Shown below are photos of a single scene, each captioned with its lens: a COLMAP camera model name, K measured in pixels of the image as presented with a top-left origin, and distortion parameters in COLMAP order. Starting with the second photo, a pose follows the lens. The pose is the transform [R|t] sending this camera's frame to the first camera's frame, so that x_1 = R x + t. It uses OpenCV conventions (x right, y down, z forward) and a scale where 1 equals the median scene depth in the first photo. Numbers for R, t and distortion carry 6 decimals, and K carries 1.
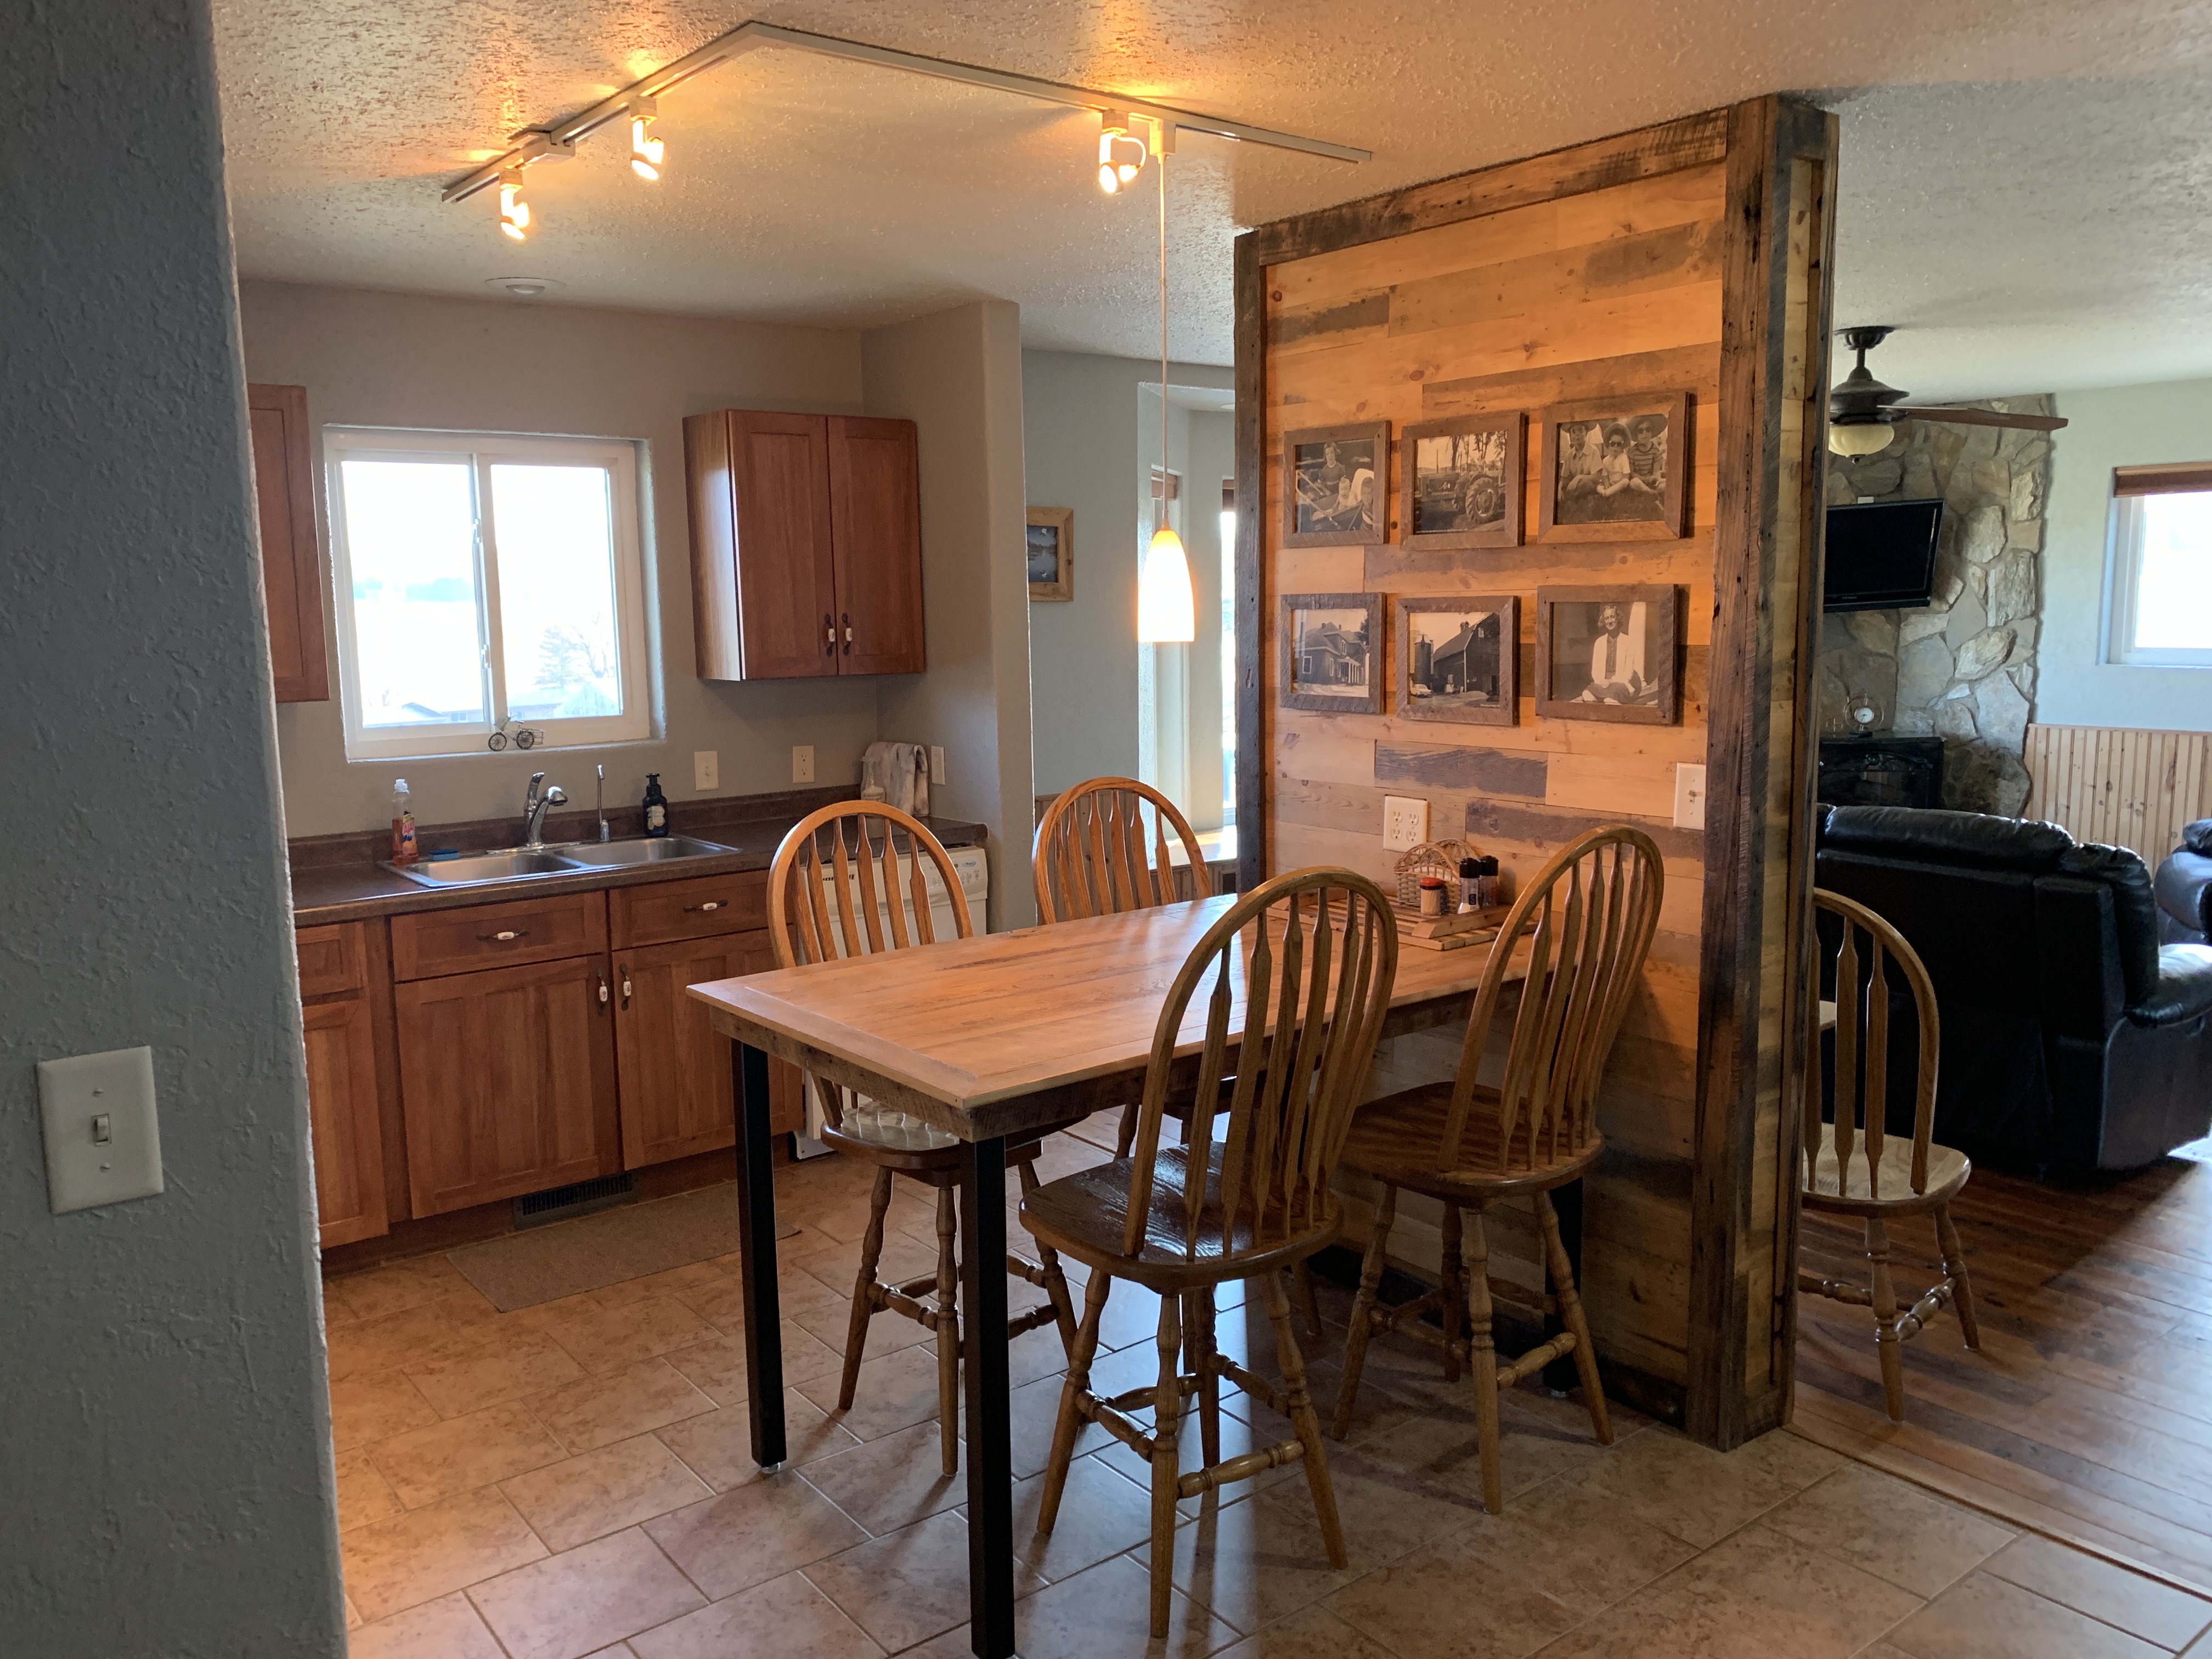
lens RADIAL K [[1707.1, 0, 1044.5], [0, 1707.1, 820.8], [0, 0, 1]] dist [0.036297, -0.038568]
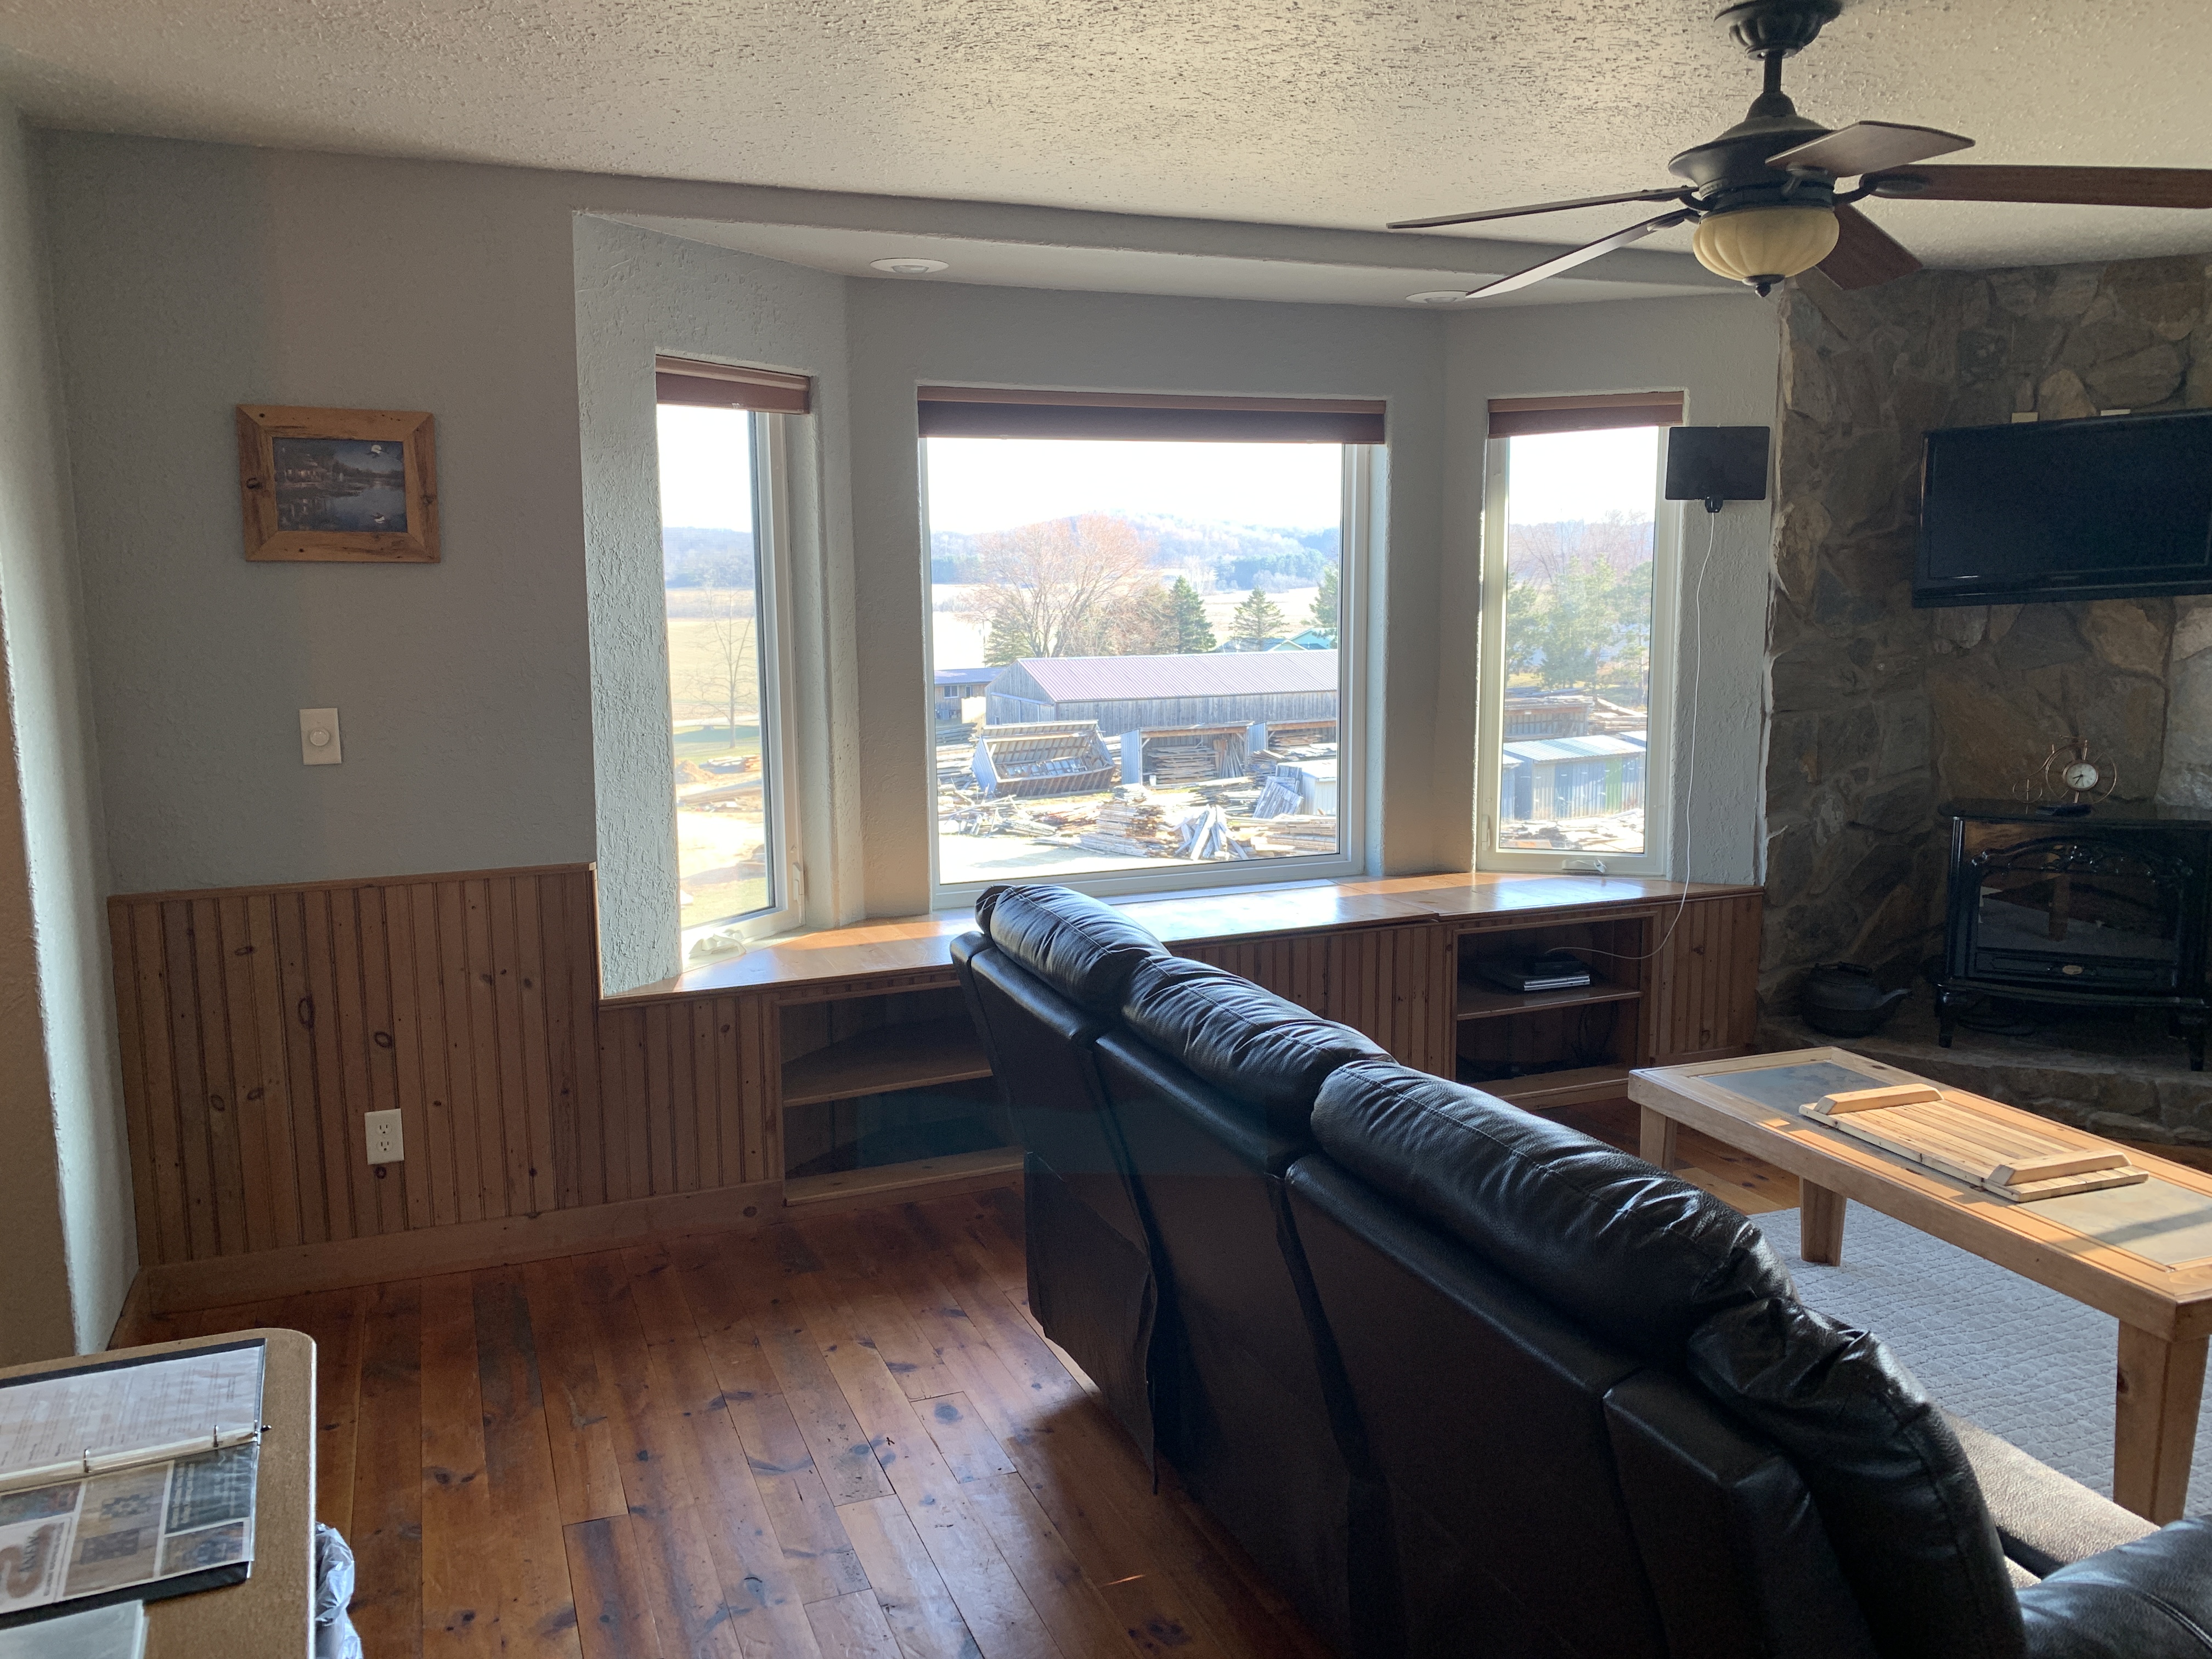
lens RADIAL K [[1707.1, 0, 1131.0], [0, 1707.1, 829.4], [0, 0, 1]] dist [0.036297, -0.038568]
pose [[0.971868, 0.043257, -0.231520, 0.301825], [-0.039399, 0.998997, 0.021262, -0.043710], [0.232208, -0.011543, 0.972598, 0.350811]]
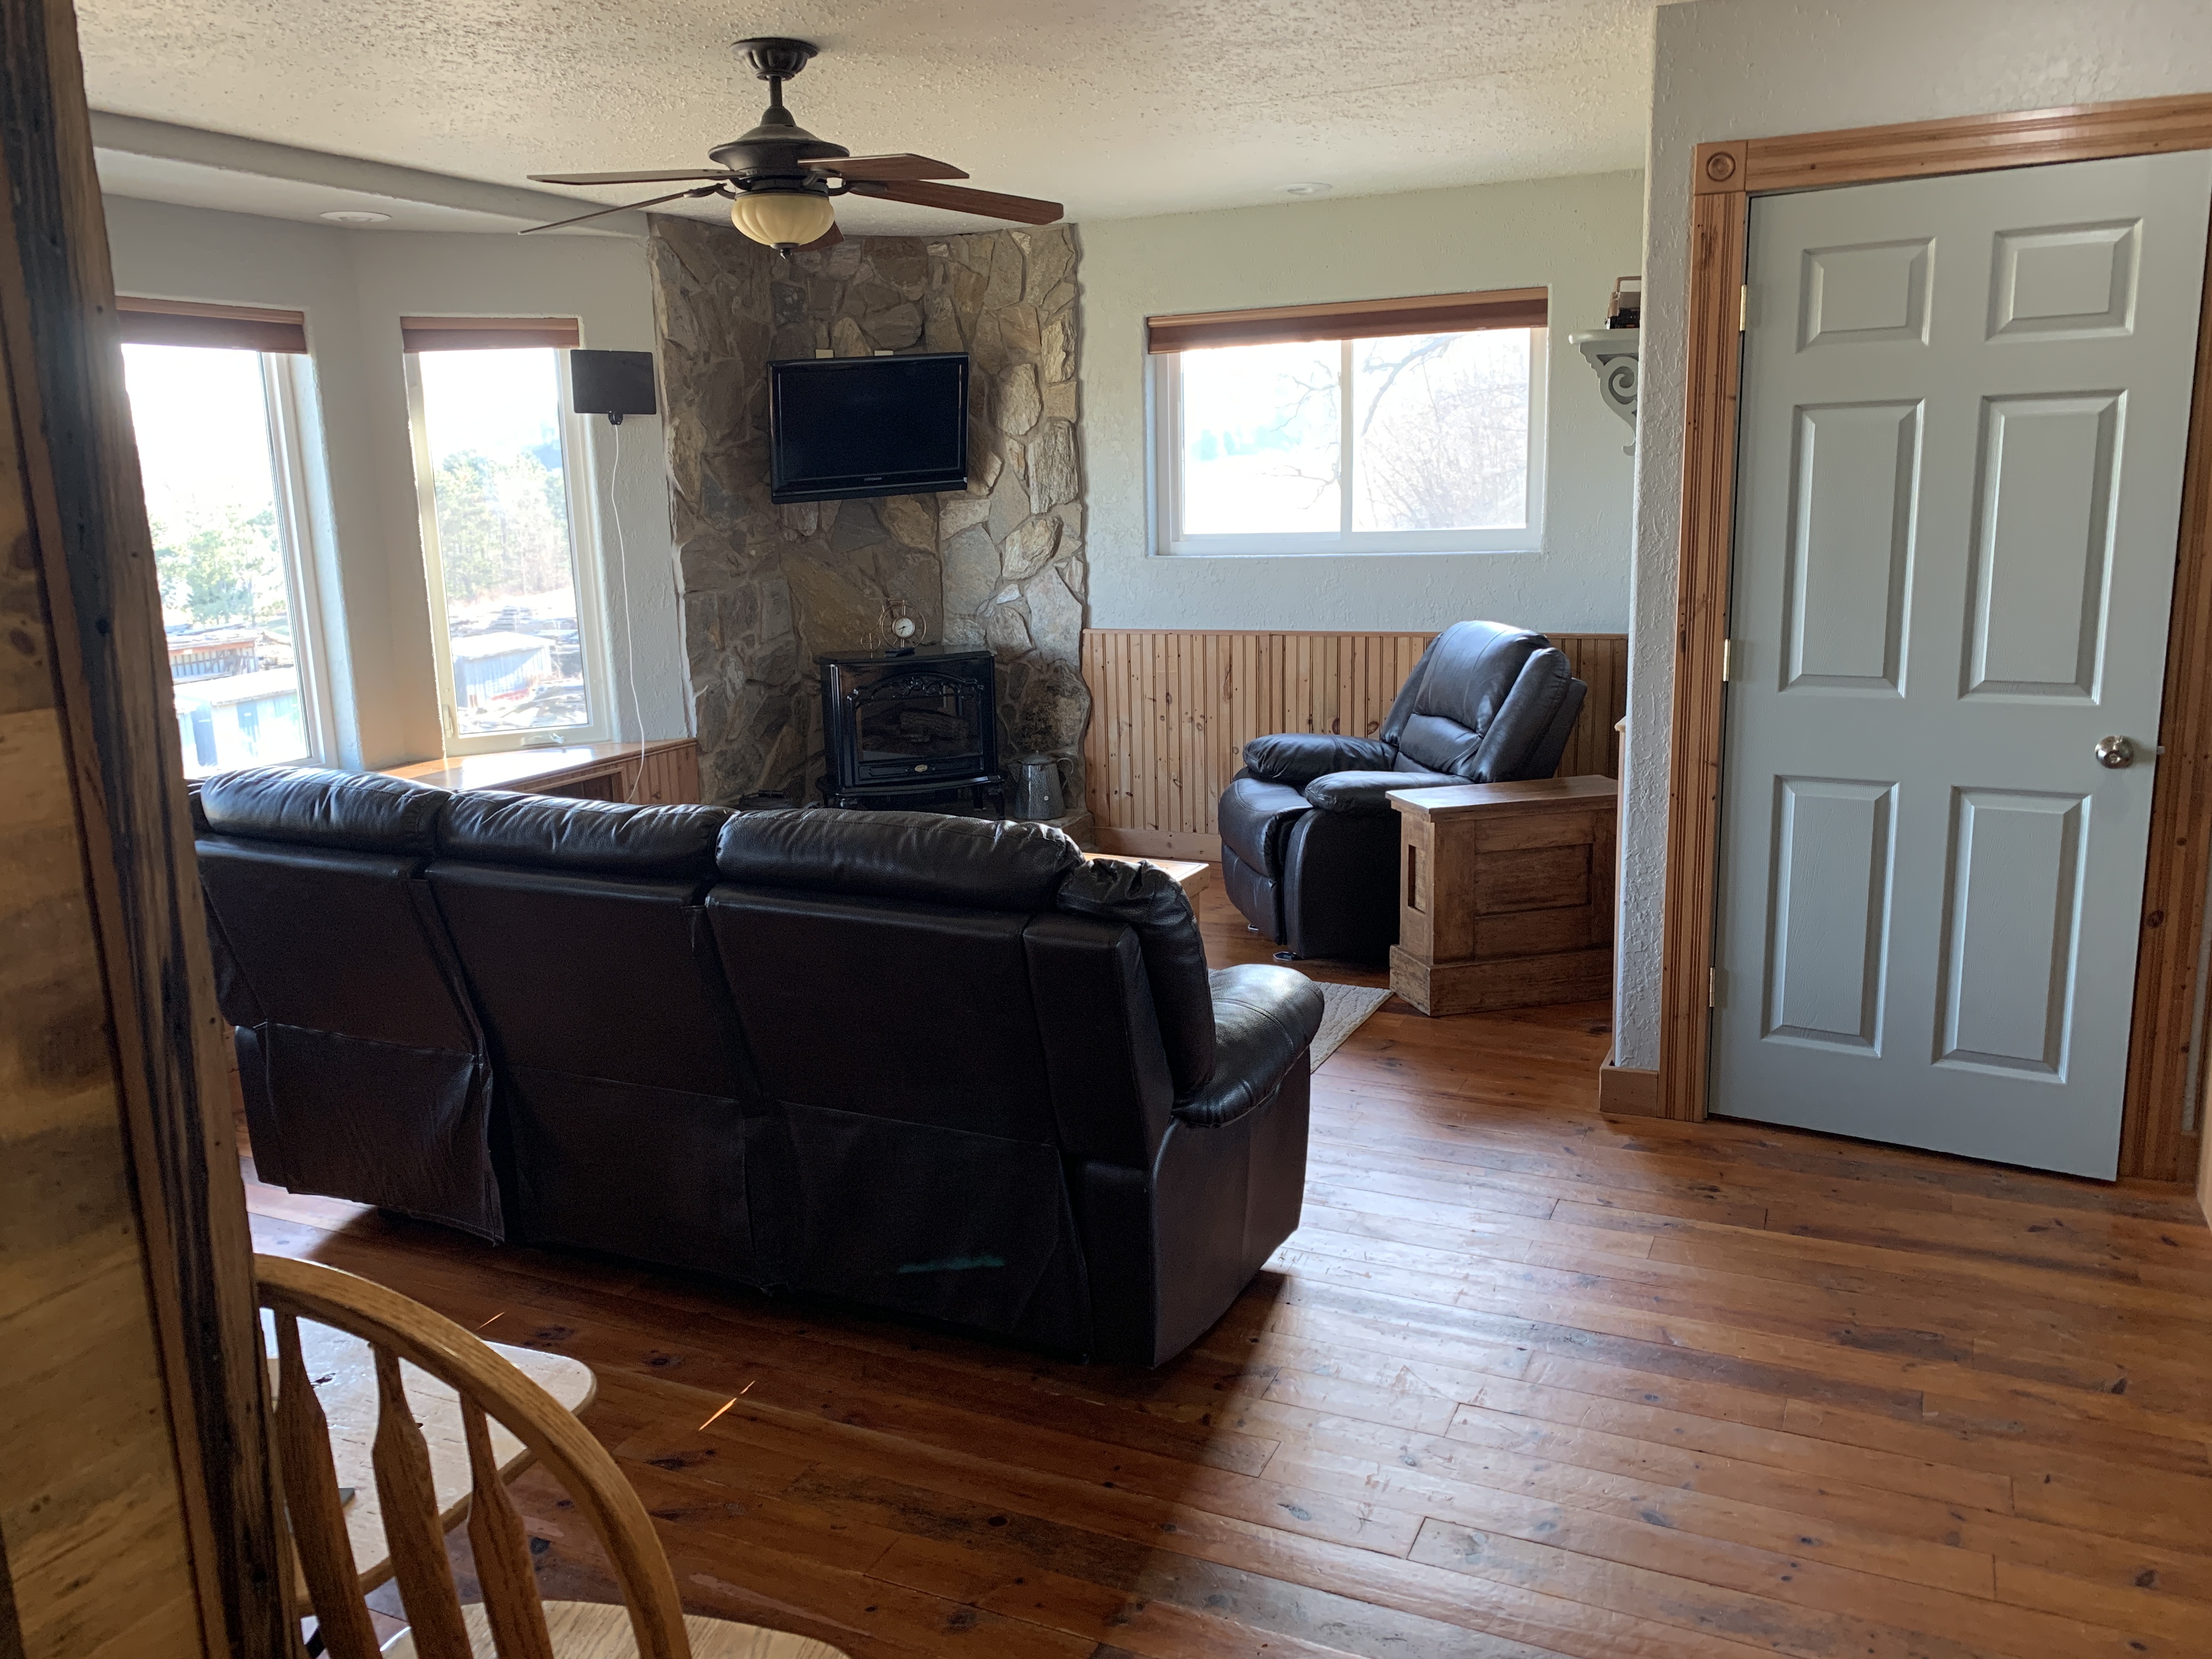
lens RADIAL K [[1707.1, 0, 1101.1], [0, 1707.1, 838.8], [0, 0, 1]] dist [0.036297, -0.038568]
pose [[0.876822, -0.105530, 0.469091, 0.177856], [0.075198, 0.993709, 0.082993, -0.023353], [-0.474898, -0.037495, 0.879242, 0.258417]]
